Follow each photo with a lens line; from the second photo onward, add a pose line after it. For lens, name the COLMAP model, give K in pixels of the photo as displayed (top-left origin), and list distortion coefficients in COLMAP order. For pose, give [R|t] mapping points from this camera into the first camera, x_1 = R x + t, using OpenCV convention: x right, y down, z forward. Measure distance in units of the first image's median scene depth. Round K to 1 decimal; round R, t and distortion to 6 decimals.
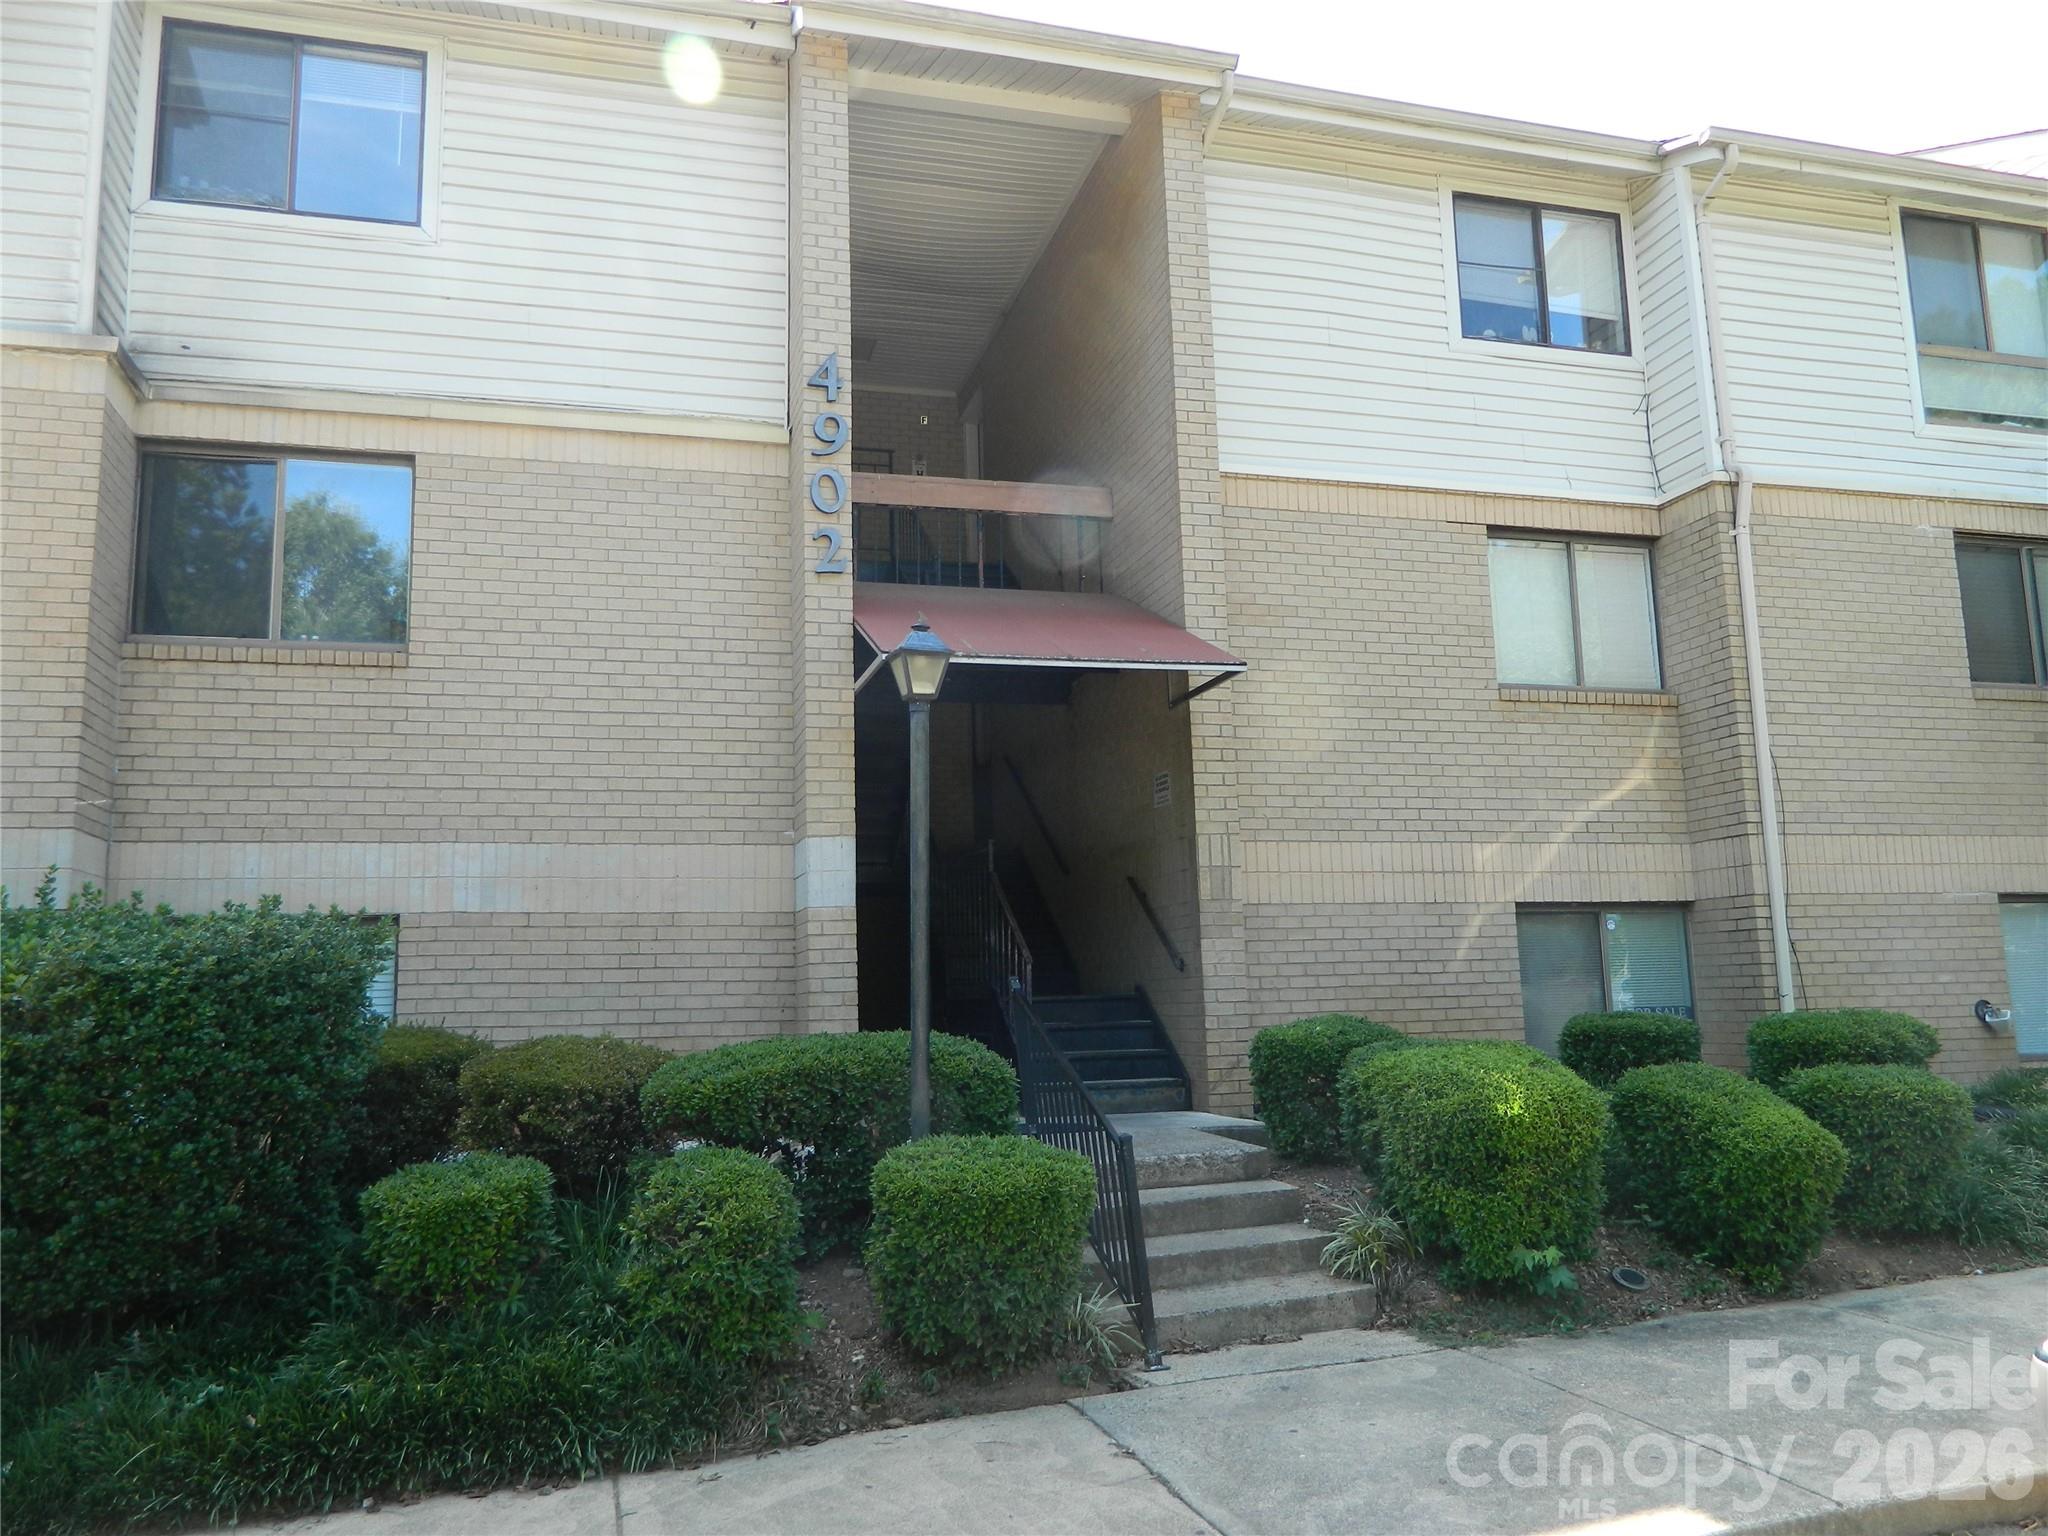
lens RADIAL K [[1530.5, 0, 936.3], [0, 1530.5, 763.9], [0, 0, 1]] dist [-0.004596, -0.000012]
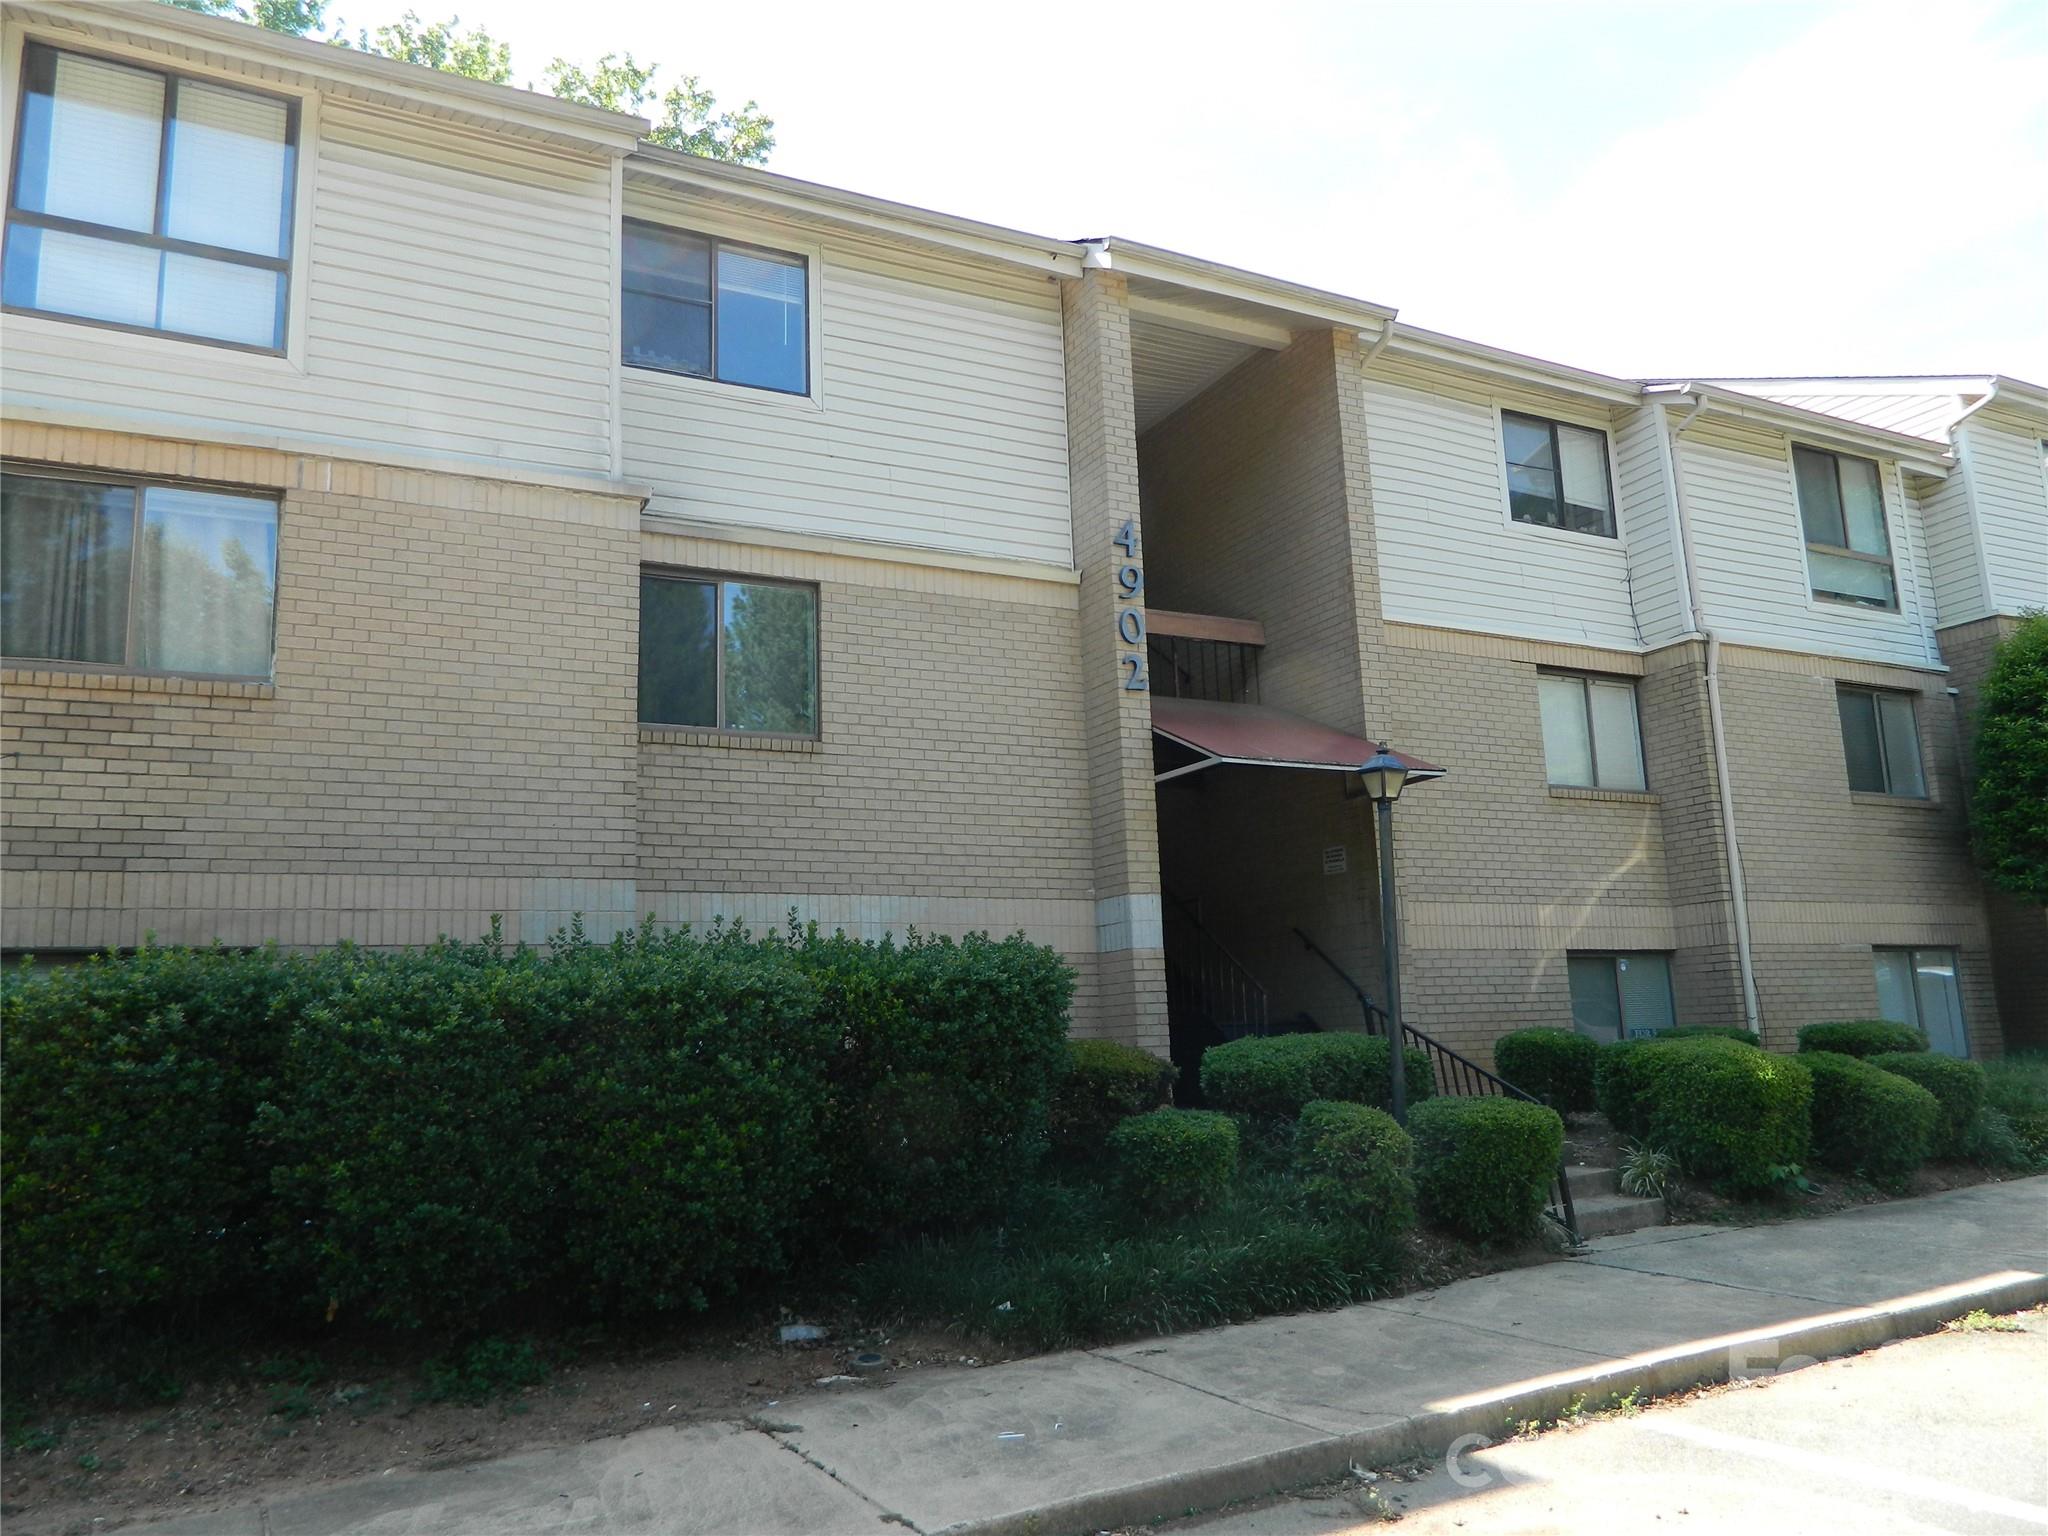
lens RADIAL K [[1530.5, 0, 936.3], [0, 1530.5, 763.9], [0, 0, 1]] dist [-0.004596, -0.000012]
pose [[0.981028, 0.028354, 0.191779, -0.447311], [-0.020780, 0.998927, -0.041393, -0.004566], [-0.192747, 0.036623, 0.980565, -0.218335]]
